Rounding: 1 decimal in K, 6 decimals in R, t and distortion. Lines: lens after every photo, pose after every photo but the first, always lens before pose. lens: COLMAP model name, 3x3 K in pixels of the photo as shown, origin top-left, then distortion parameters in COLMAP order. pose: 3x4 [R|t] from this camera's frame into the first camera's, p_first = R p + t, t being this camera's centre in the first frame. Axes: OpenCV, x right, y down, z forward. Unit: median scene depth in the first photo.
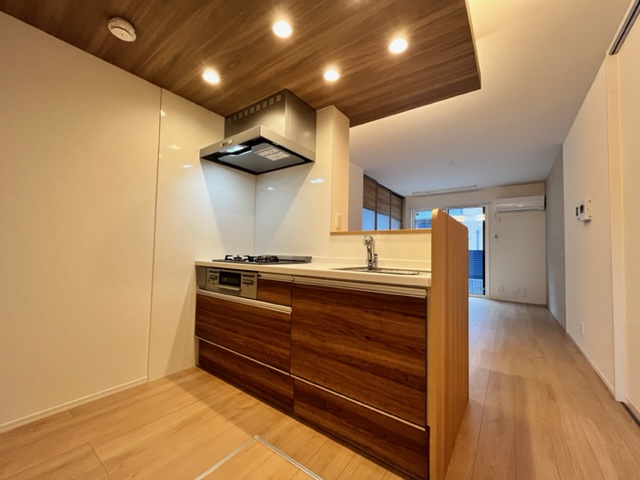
lens RADIAL K [[263.0, 0, 318.6], [0, 263.0, 241.3], [0, 0, 1]] dist [-0.005972, 0.000724]
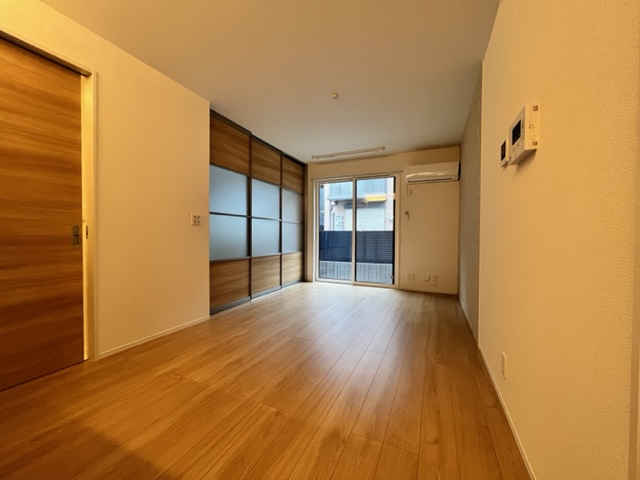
lens RADIAL K [[263.0, 0, 318.3], [0, 263.0, 240.3], [0, 0, 1]] dist [-0.005972, 0.000724]
pose [[0.977348, -0.015851, 0.211044, 0.246696], [0.003919, 0.998376, 0.056840, 0.019030], [-0.211603, -0.054726, 0.975822, 0.269327]]
